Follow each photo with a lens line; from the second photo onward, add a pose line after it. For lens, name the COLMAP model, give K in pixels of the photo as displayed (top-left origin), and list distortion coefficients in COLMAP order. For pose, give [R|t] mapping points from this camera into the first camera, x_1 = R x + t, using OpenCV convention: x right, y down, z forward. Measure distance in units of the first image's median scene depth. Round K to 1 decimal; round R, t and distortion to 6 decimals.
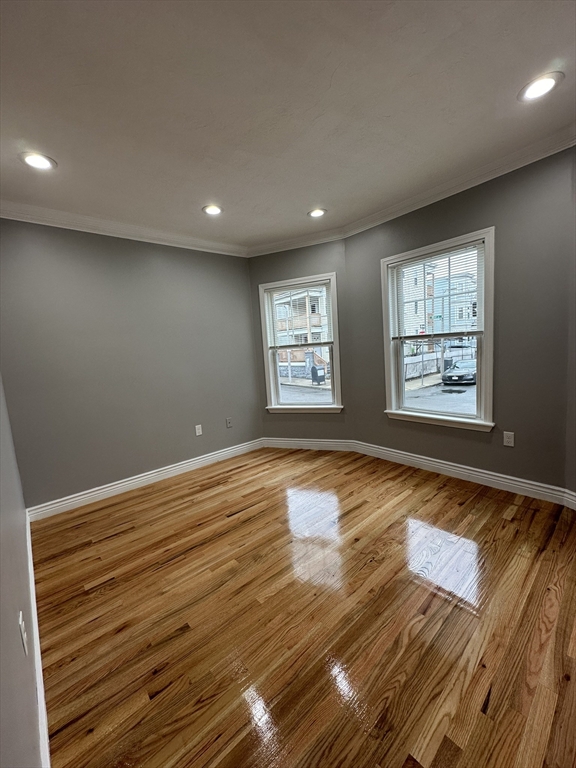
lens RADIAL K [[305.5, 0, 287.2], [0, 305.5, 383.9], [0, 0, 1]] dist [-0.002121, 0.000100]
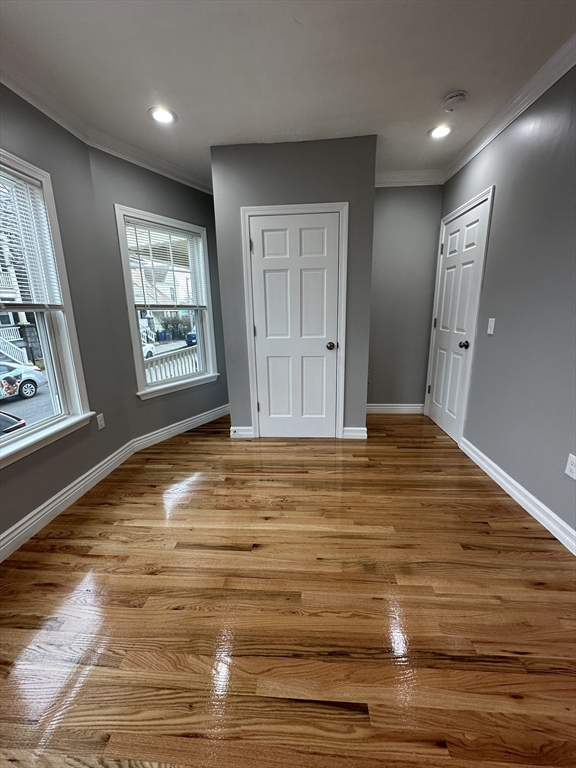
lens RADIAL K [[305.5, 0, 287.2], [0, 305.5, 383.9], [0, 0, 1]] dist [-0.002121, 0.000100]
pose [[-0.701499, -0.088584, 0.707144, -0.334539], [0.152976, 0.950400, 0.270812, -0.095406], [-0.696059, 0.298150, -0.653153, 1.093628]]
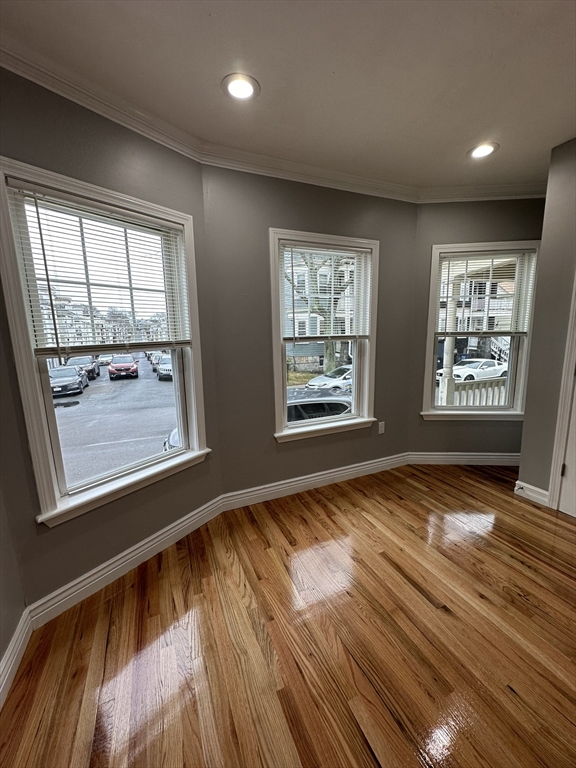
lens RADIAL K [[305.5, 0, 287.2], [0, 305.5, 383.9], [0, 0, 1]] dist [-0.002121, 0.000100]
pose [[0.293861, -0.100716, 0.950527, -0.453942], [0.119296, 0.990522, 0.068073, -0.103527], [-0.948375, 0.093390, 0.303091, 0.896818]]
